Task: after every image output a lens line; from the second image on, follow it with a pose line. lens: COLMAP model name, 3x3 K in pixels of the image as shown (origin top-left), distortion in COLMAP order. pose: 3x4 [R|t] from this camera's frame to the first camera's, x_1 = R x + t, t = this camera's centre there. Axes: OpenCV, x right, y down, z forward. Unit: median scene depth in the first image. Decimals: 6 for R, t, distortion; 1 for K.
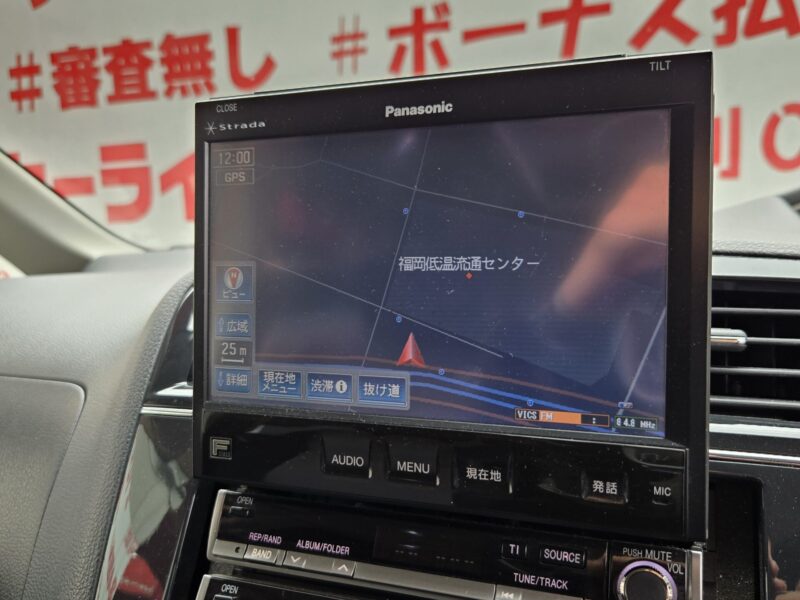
lens RADIAL K [[731.2, 0, 418.4], [0, 731.2, 282.7], [0, 0, 1]] dist [0.014009, 0.000000]
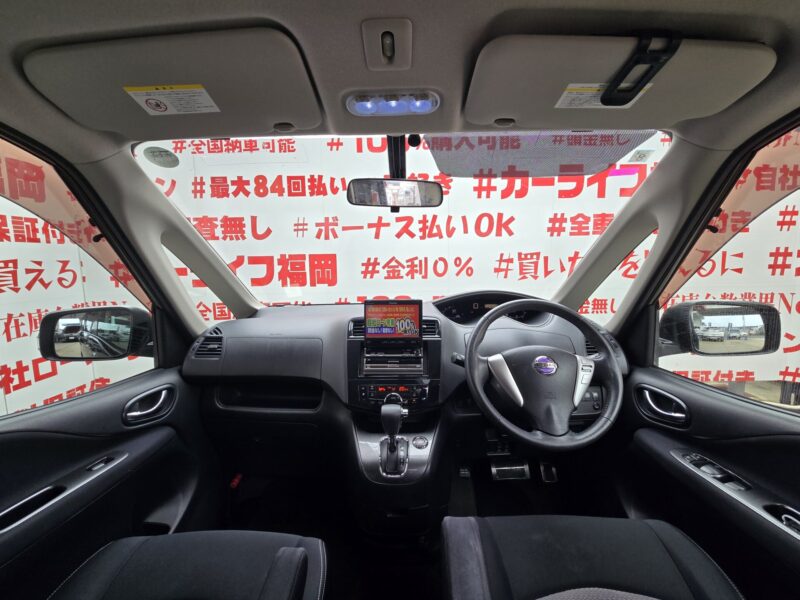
lens RADIAL K [[318.1, 0, 405.3], [0, 318.1, 300.3], [0, 0, 1]] dist [-0.002271, -0.000911]
pose [[0.942334, -0.005011, 0.334635, -0.118816], [0.008779, 0.999914, -0.009746, -0.022653], [-0.334558, 0.012121, 0.942297, -0.280247]]
